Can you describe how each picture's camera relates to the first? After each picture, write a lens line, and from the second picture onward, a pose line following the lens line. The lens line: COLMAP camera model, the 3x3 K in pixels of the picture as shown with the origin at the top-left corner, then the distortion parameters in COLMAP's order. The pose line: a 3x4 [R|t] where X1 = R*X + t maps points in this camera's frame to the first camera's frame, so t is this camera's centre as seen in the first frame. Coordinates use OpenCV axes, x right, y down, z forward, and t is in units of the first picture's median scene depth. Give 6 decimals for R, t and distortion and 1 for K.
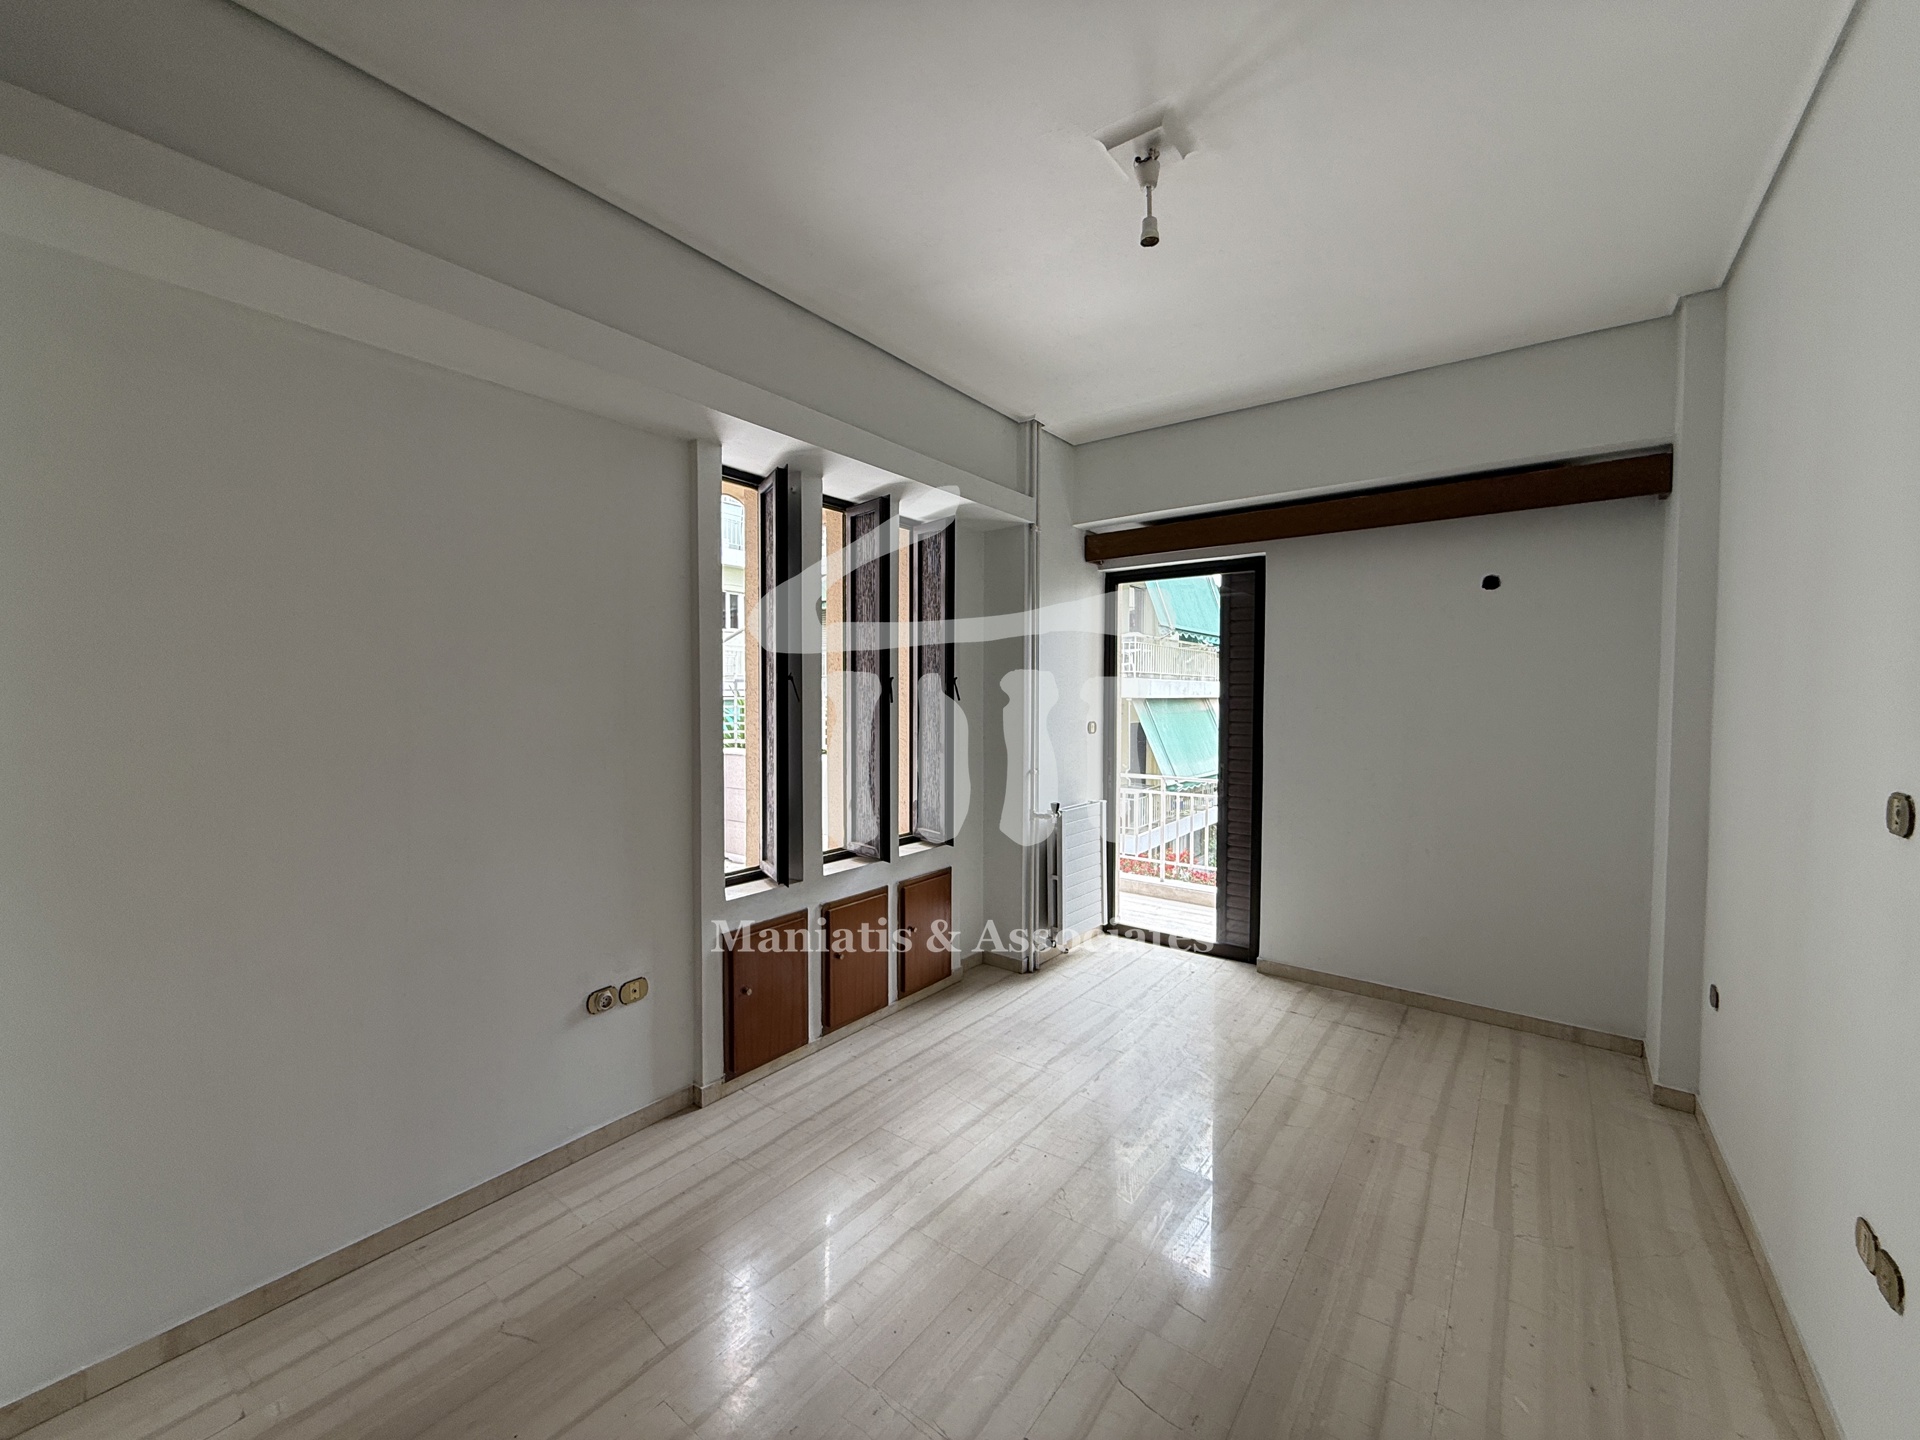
lens RADIAL K [[768.2, 0, 954.2], [0, 768.2, 718.5], [0, 0, 1]] dist [0.016897, -0.003444]
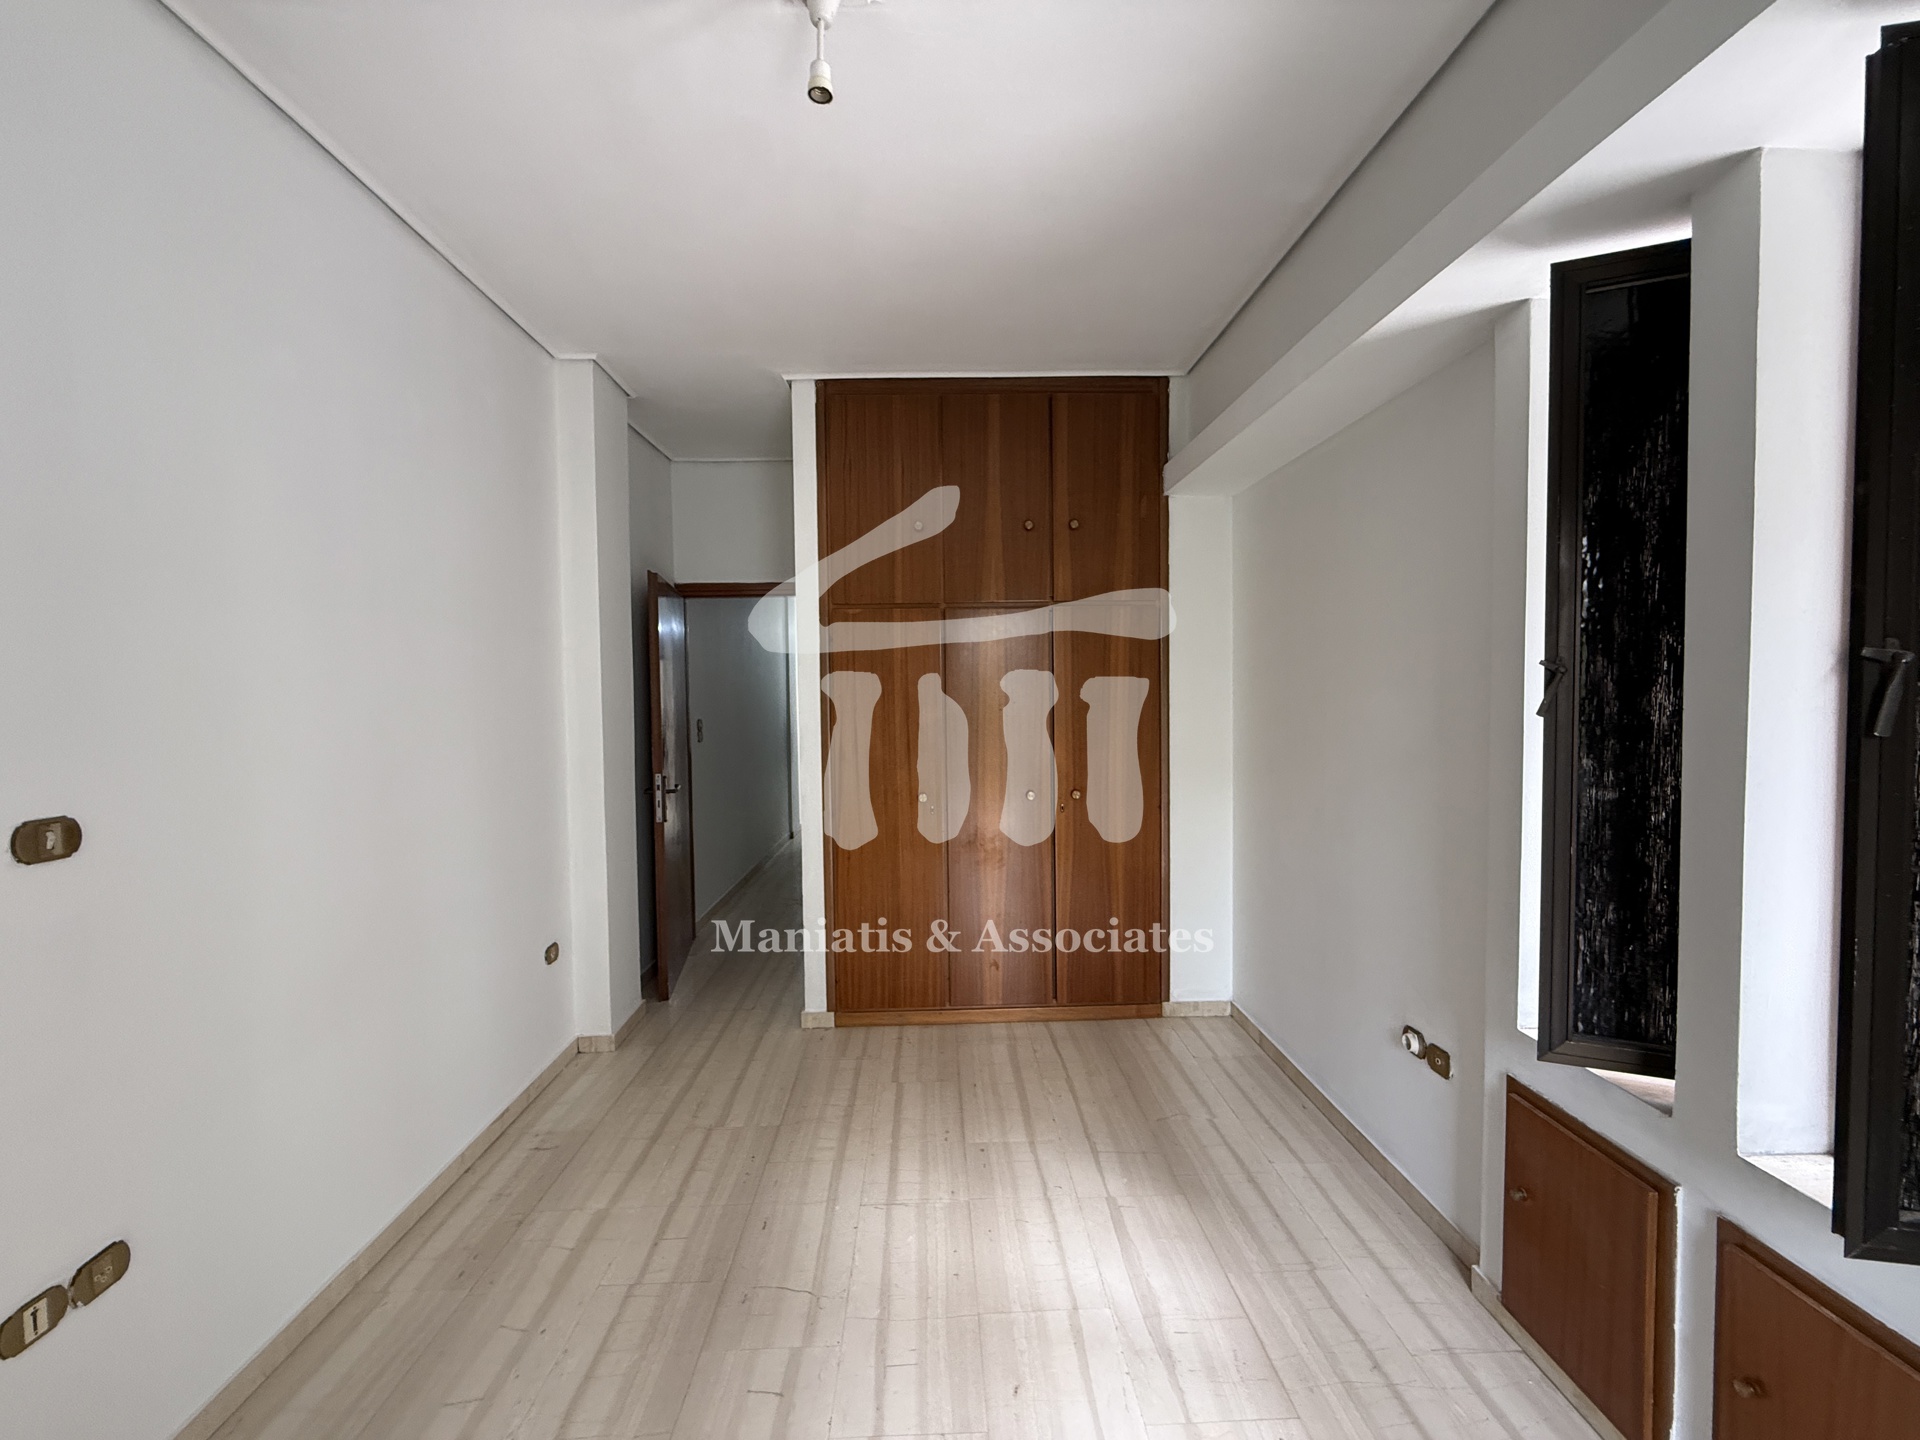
lens RADIAL K [[768.2, 0, 954.2], [0, 768.2, 718.5], [0, 0, 1]] dist [0.016897, -0.003444]
pose [[-0.773823, 0.033085, -0.632537, 0.557913], [-0.006337, 0.998181, 0.059963, -0.063532], [0.633370, 0.050409, -0.772206, 1.470702]]
